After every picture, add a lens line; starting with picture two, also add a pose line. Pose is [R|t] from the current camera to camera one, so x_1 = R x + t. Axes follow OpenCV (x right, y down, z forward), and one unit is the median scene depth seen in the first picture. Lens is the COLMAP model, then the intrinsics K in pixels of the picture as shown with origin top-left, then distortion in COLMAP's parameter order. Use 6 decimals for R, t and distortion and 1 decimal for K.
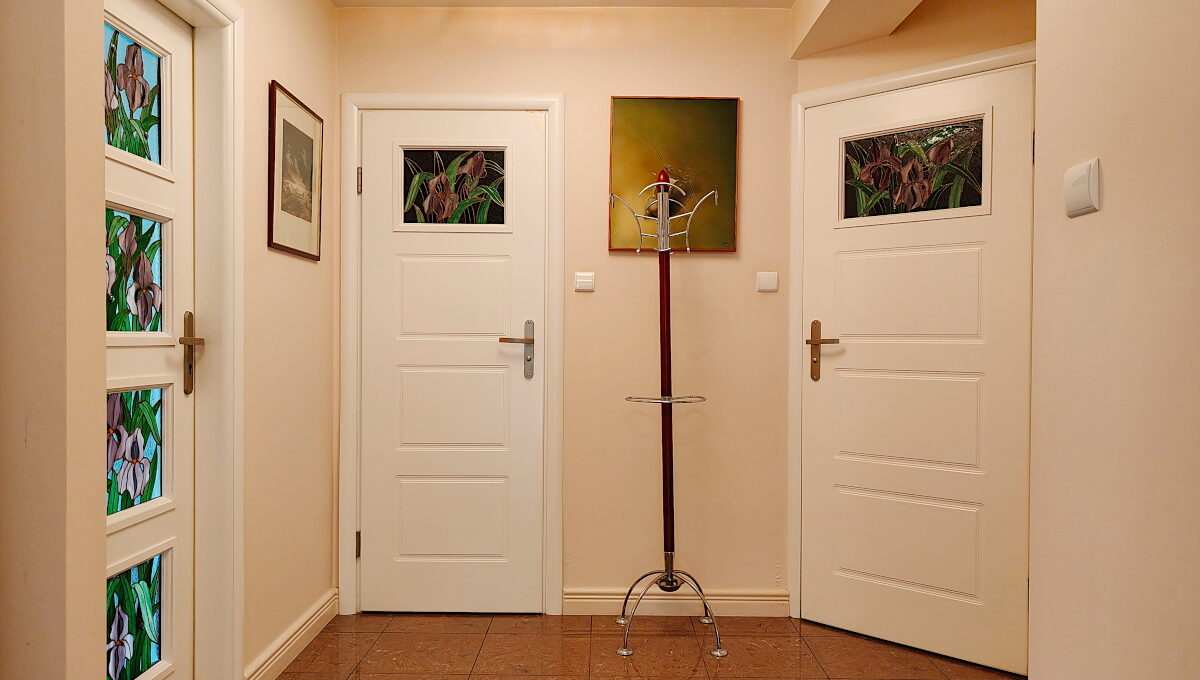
lens RADIAL K [[852.0, 0, 600.0], [0, 852.0, 340.0], [0, 0, 1]] dist [0.011342, 0.000633]
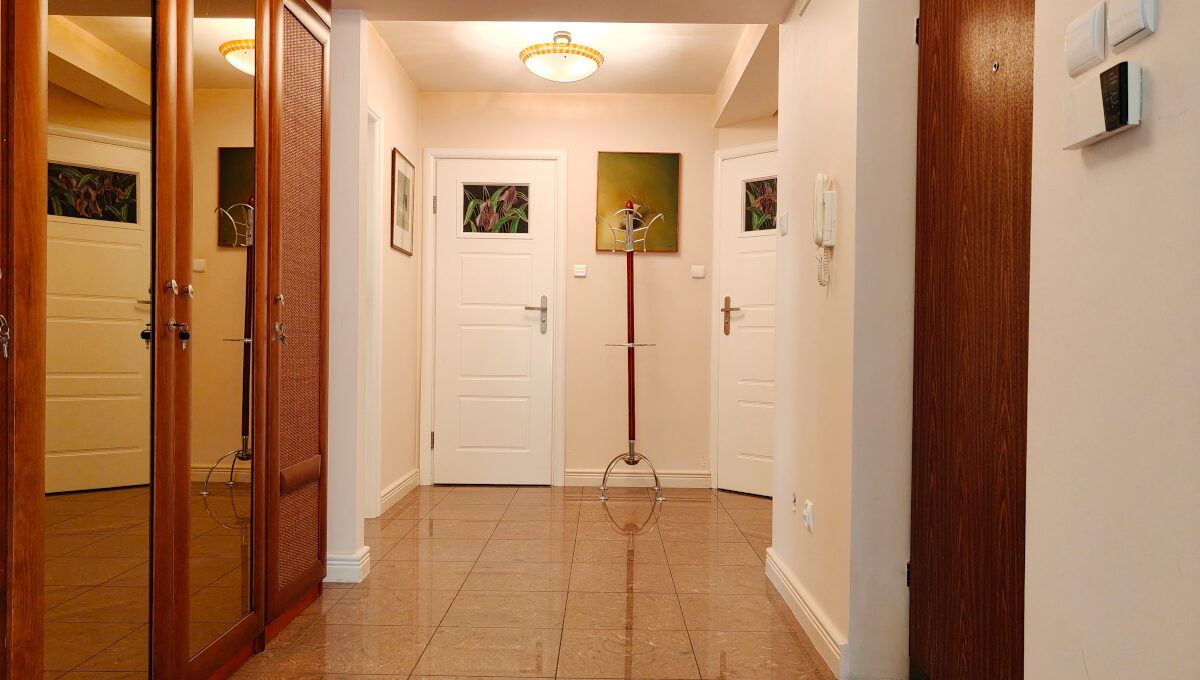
lens RADIAL K [[852.0, 0, 600.0], [0, 852.0, 340.0], [0, 0, 1]] dist [0.011342, 0.000633]
pose [[0.999979, 0.006205, 0.002020, 0.016000], [-0.006199, 0.999977, -0.002758, 0.061262], [-0.002037, 0.002745, 0.999994, -0.548115]]
